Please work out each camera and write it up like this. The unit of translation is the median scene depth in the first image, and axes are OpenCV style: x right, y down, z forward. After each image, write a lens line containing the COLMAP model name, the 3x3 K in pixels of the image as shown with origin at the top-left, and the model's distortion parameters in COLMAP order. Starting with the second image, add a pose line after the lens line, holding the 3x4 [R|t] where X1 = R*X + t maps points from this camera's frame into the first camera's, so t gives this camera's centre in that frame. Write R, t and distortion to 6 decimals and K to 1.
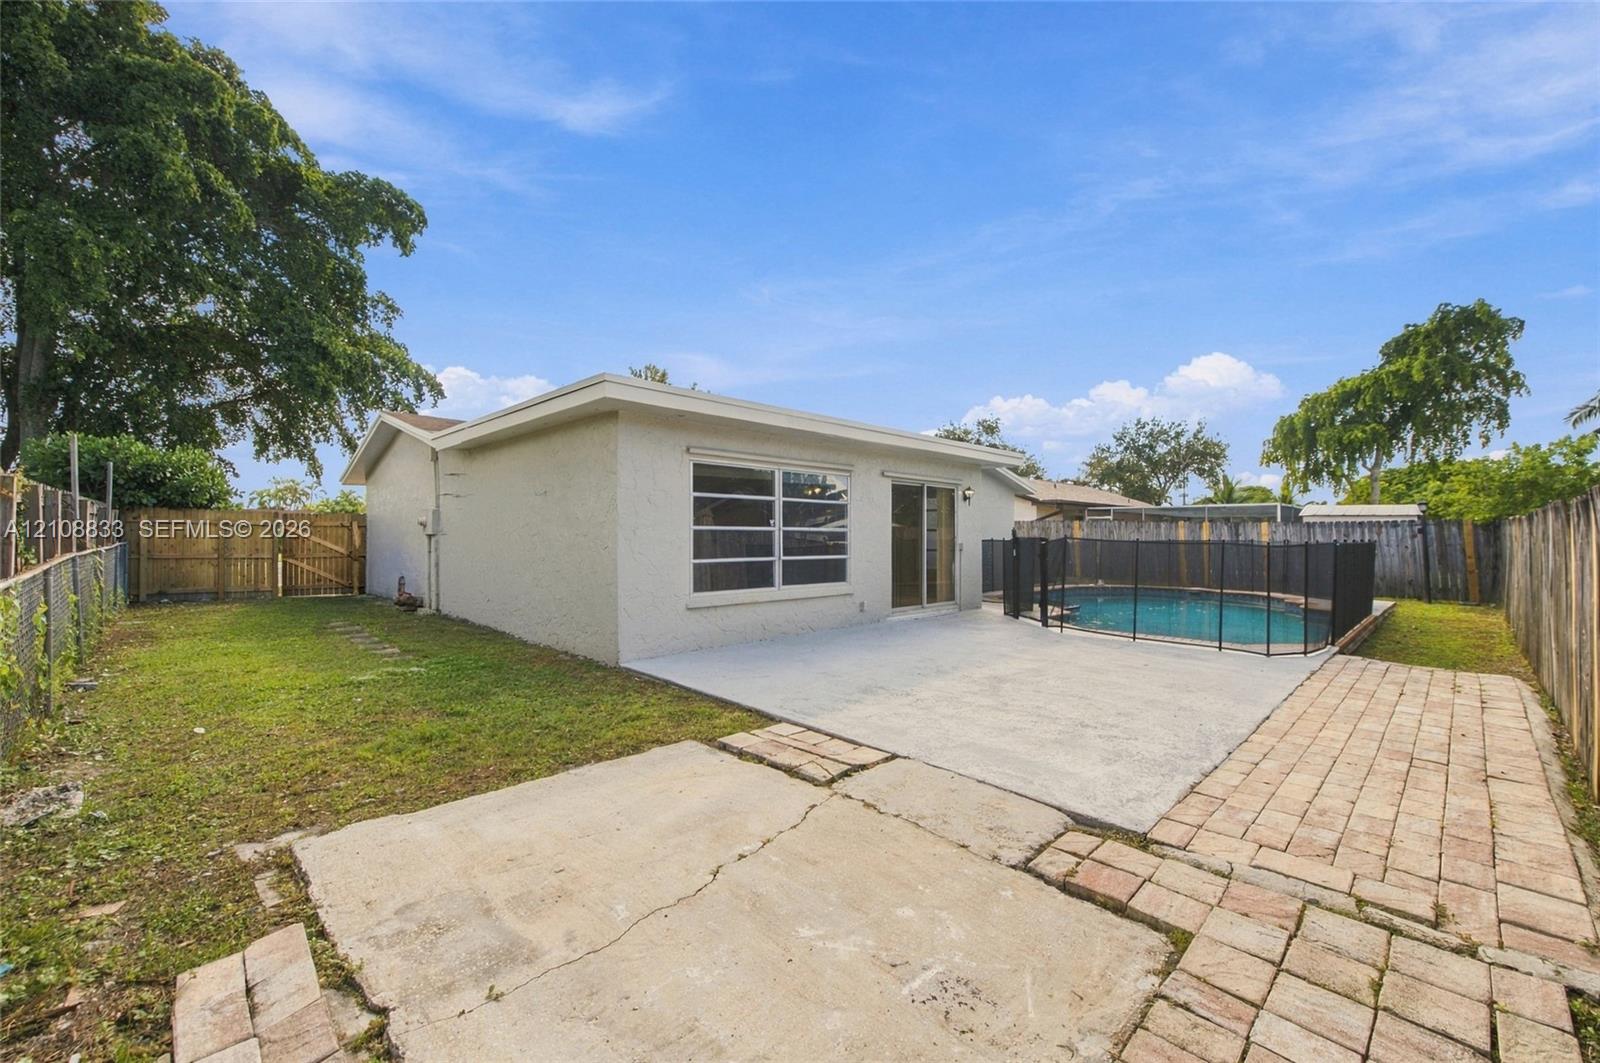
lens RADIAL K [[641.1, 0, 804.9], [0, 641.1, 536.7], [0, 0, 1]] dist [-0.003191, -0.000195]
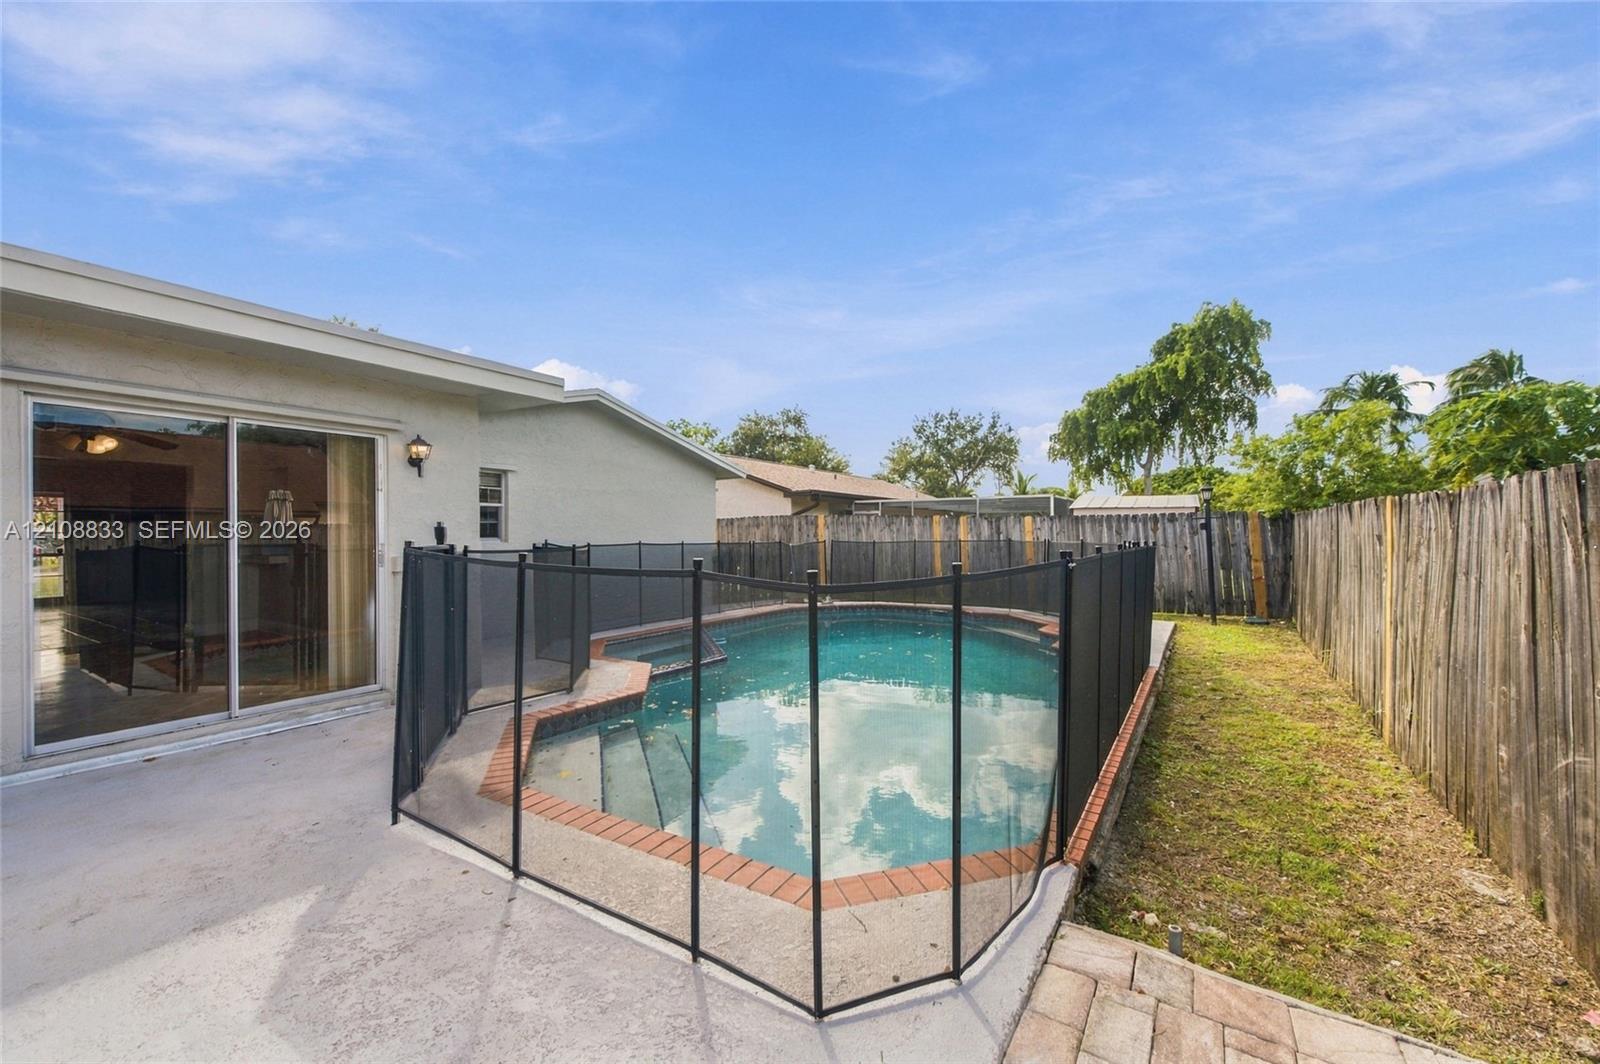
lens RADIAL K [[641.1, 0, 797.7], [0, 641.1, 532.6], [0, 0, 1]] dist [-0.003191, -0.000195]
pose [[0.974222, -0.006403, 0.225499, 0.137485], [0.007587, 0.999962, -0.004387, -0.000807], [-0.225462, 0.005984, 0.974233, 0.156274]]
